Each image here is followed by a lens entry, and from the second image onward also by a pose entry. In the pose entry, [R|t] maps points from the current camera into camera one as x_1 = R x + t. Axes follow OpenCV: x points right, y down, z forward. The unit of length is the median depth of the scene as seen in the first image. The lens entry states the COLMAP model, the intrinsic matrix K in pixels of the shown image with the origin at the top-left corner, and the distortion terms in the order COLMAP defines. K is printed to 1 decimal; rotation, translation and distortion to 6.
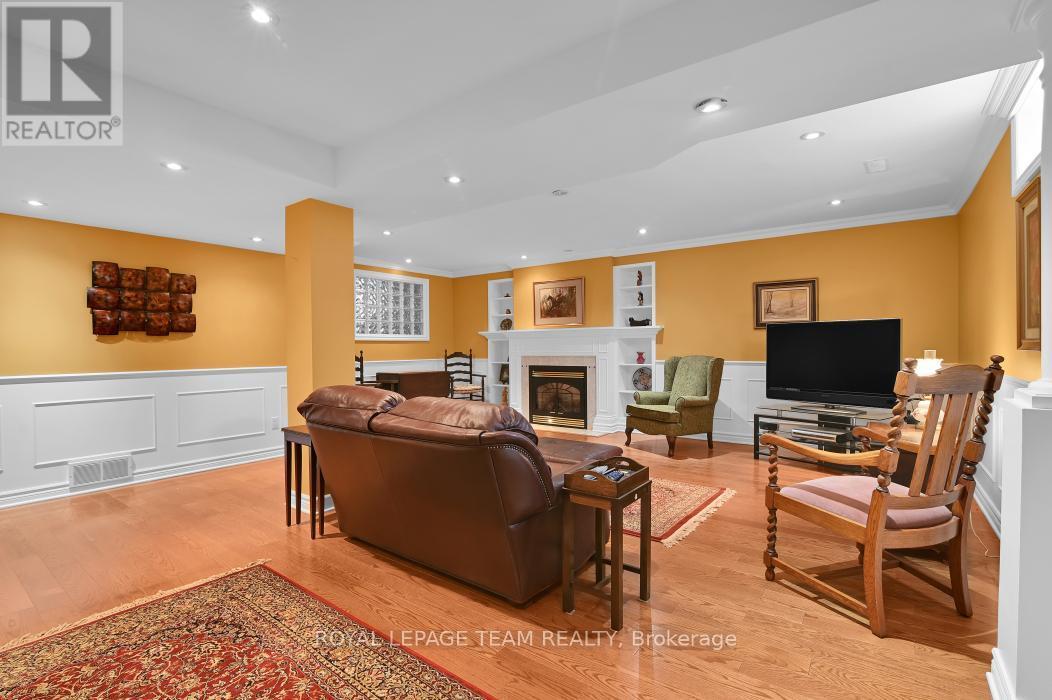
lens RADIAL K [[488.9, 0, 530.9], [0, 488.9, 354.5], [0, 0, 1]] dist [-0.012793, -0.000299]
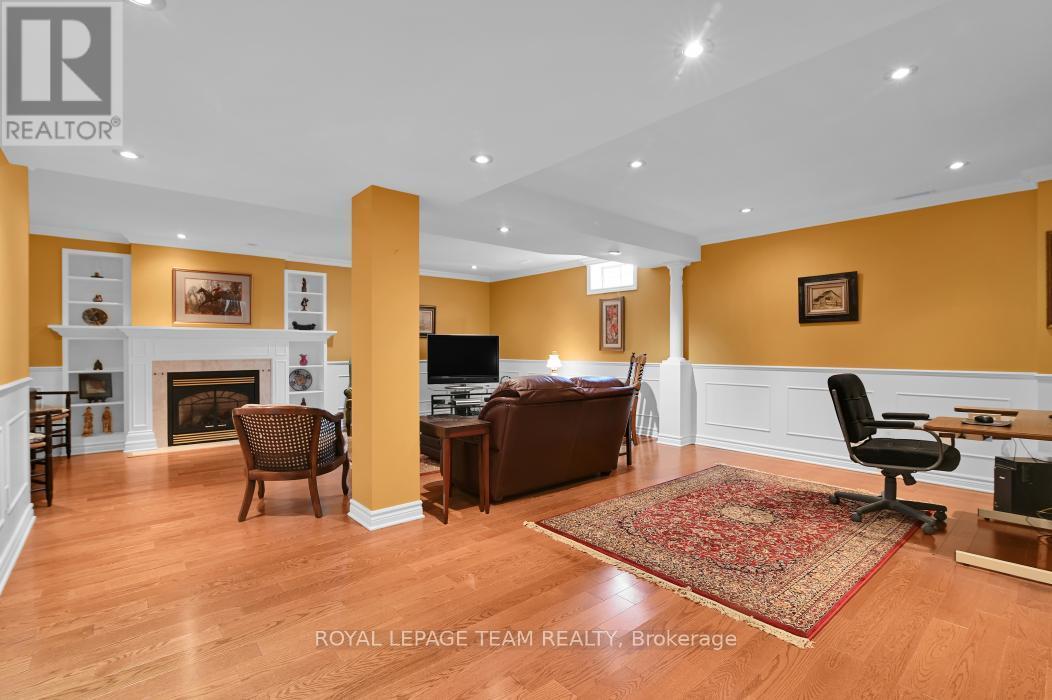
lens RADIAL K [[488.9, 0, 530.9], [0, 488.9, 354.5], [0, 0, 1]] dist [-0.012793, -0.000299]
pose [[0.211816, -0.004041, 0.977301, -0.689062], [0.013919, 0.999903, 0.001118, 0.000682], [-0.977210, 0.013366, 0.211852, 0.286908]]
